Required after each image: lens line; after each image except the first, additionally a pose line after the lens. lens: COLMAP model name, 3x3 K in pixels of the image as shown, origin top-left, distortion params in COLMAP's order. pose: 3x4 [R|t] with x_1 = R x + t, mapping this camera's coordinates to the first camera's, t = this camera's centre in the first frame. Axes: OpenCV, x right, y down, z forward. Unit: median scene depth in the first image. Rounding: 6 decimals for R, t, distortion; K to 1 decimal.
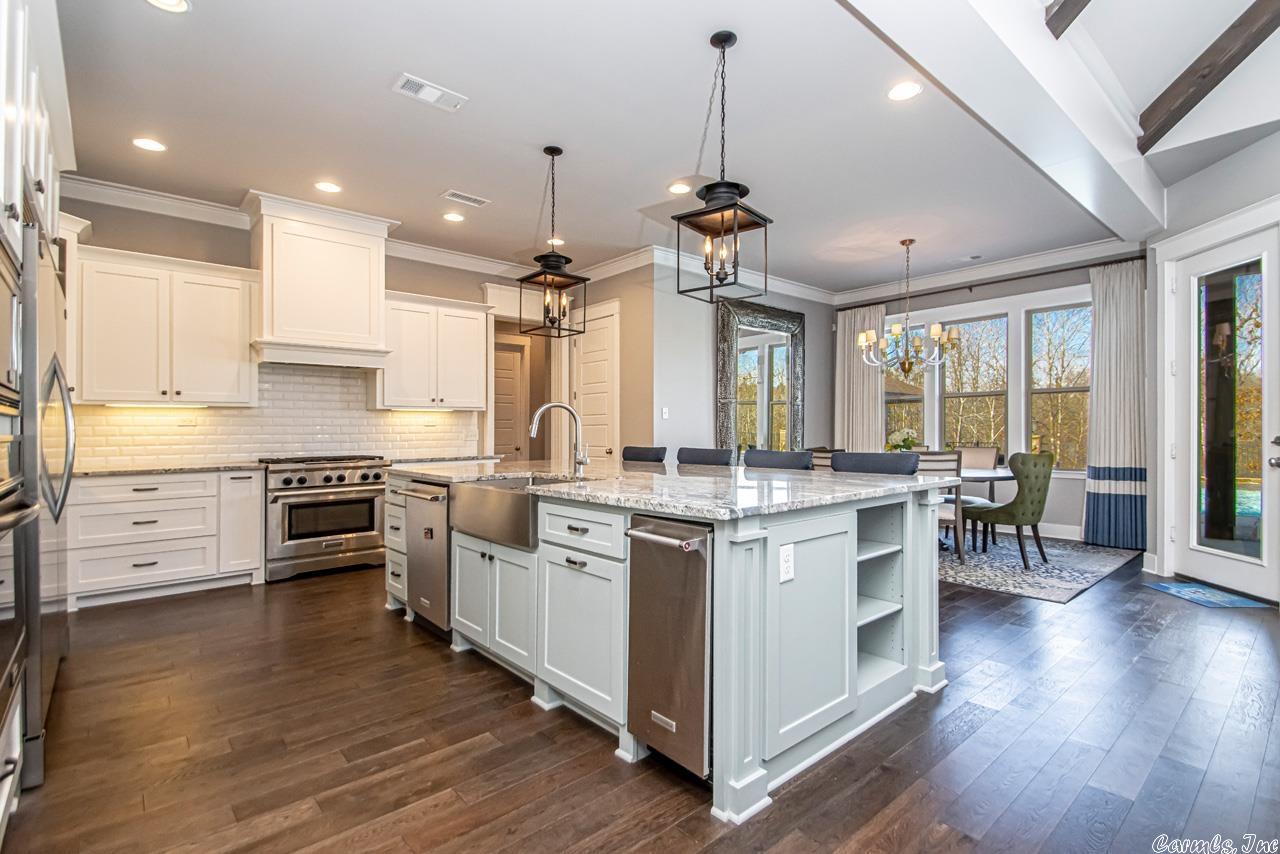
lens RADIAL K [[594.3, 0, 662.2], [0, 594.3, 430.6], [0, 0, 1]] dist [0.012286, -0.013197]
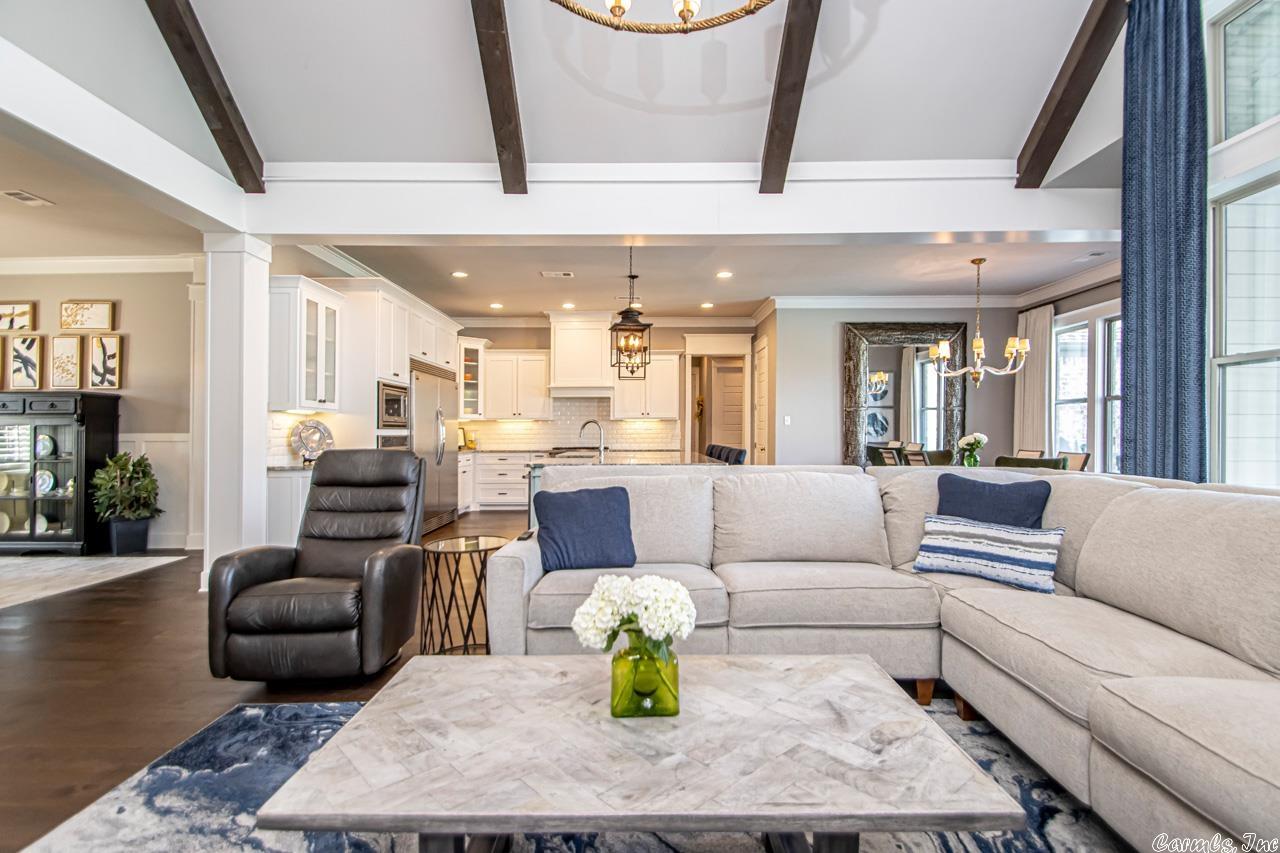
lens RADIAL K [[613.3, 0, 640.0], [0, 613.3, 427.1], [0, 0, 1]] dist [-0.009109, -0.001791]
pose [[0.742322, -0.001336, -0.670042, 0.705357], [-0.005141, 0.999957, -0.007690, -0.003130], [0.670024, 0.009153, 0.742283, -0.232112]]
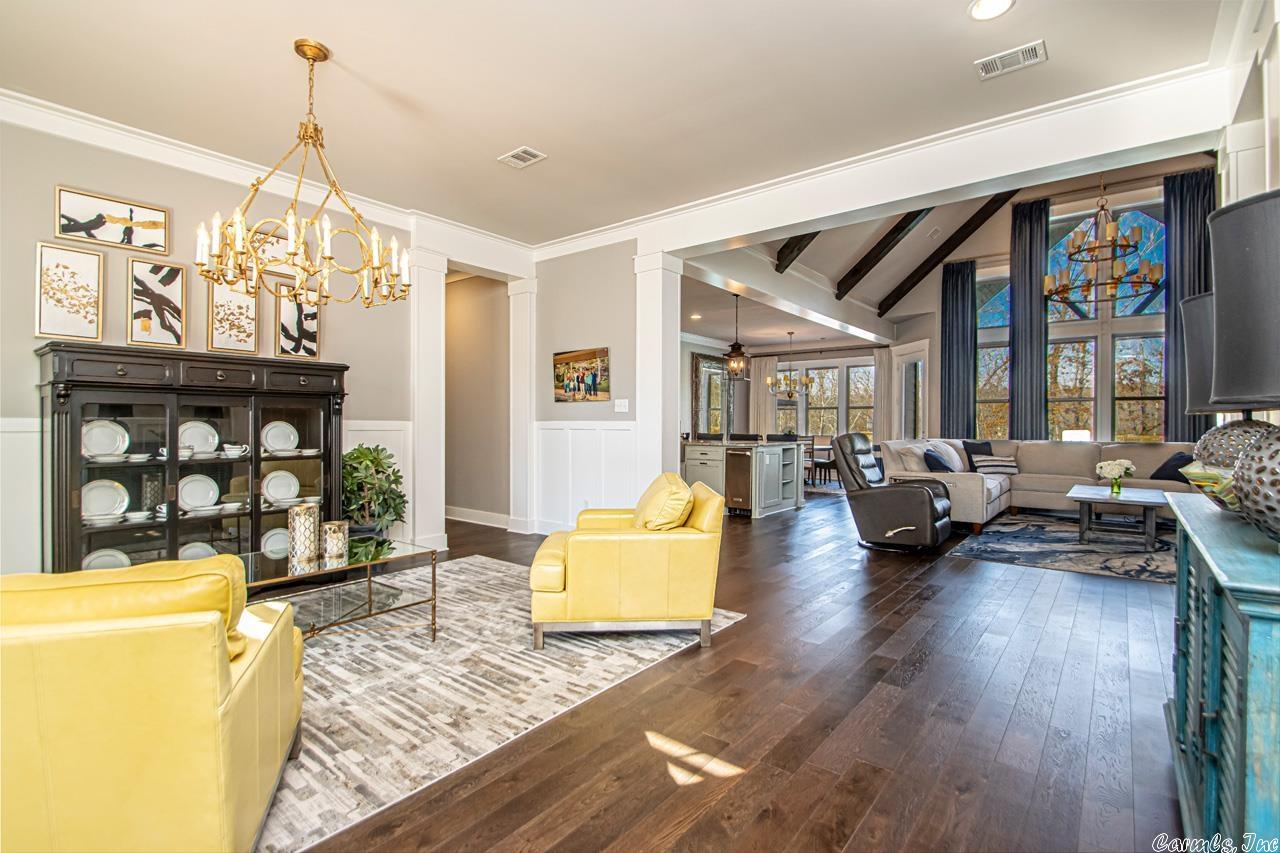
lens RADIAL K [[594.3, 0, 641.1], [0, 594.3, 425.0], [0, 0, 1]] dist [0.012286, -0.013197]
pose [[0.986893, 0.011374, 0.160974, -0.414363], [-0.010616, 0.999928, -0.005567, 0.012278], [-0.161026, 0.003785, 0.986943, -0.914985]]
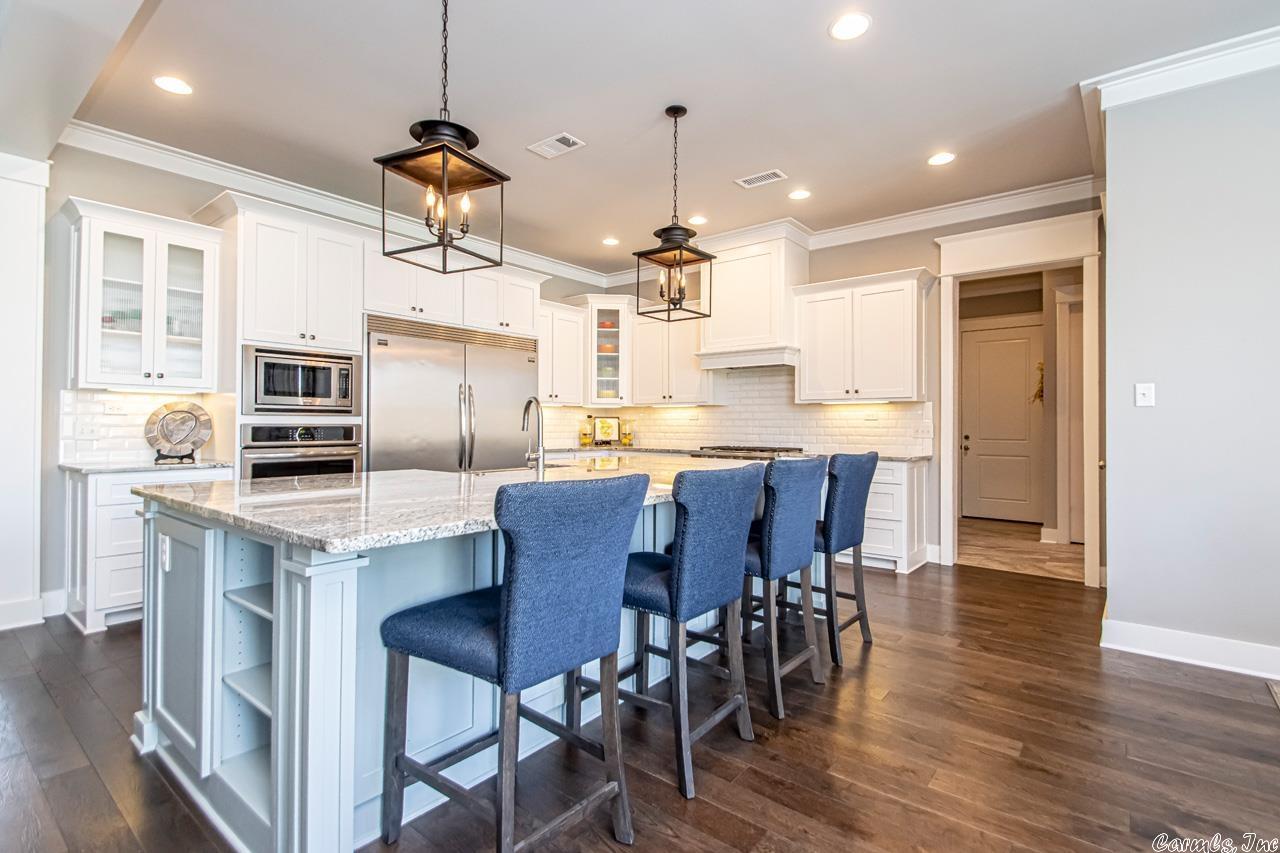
lens RADIAL K [[594.3, 0, 642.5], [0, 594.3, 419.7], [0, 0, 1]] dist [0.012286, -0.013197]
pose [[0.157603, -0.001347, -0.987502, 0.453865], [-0.010419, 0.999941, -0.003026, -0.002655], [0.987448, 0.010766, 0.157580, 0.534316]]
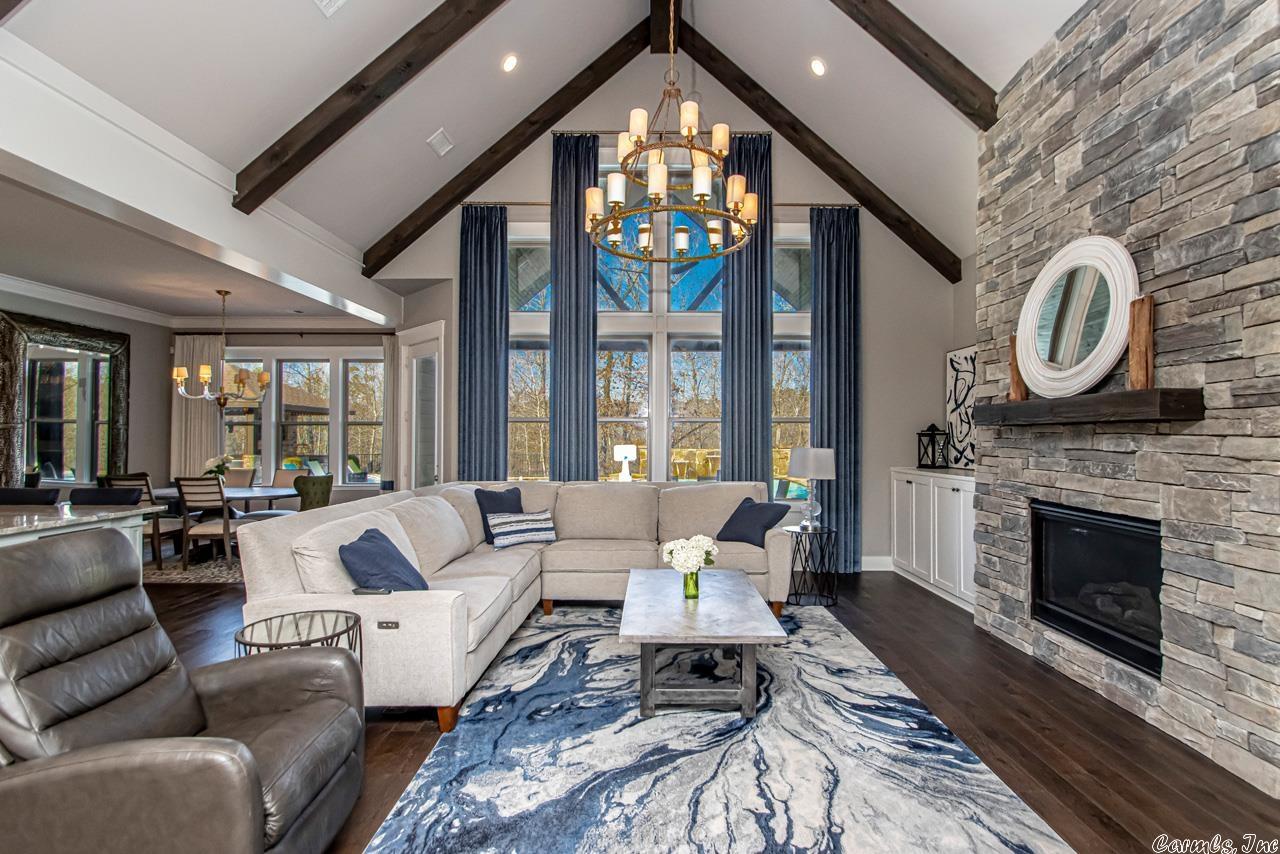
lens RADIAL K [[621.8, 0, 648.0], [0, 621.8, 425.3], [0, 0, 1]] dist [0.006042, -0.009727]
pose [[0.673182, 0.019237, 0.739227, 0.080236], [-0.003206, 0.999728, -0.023096, -0.035902], [-0.739470, 0.013178, 0.673061, -0.411754]]
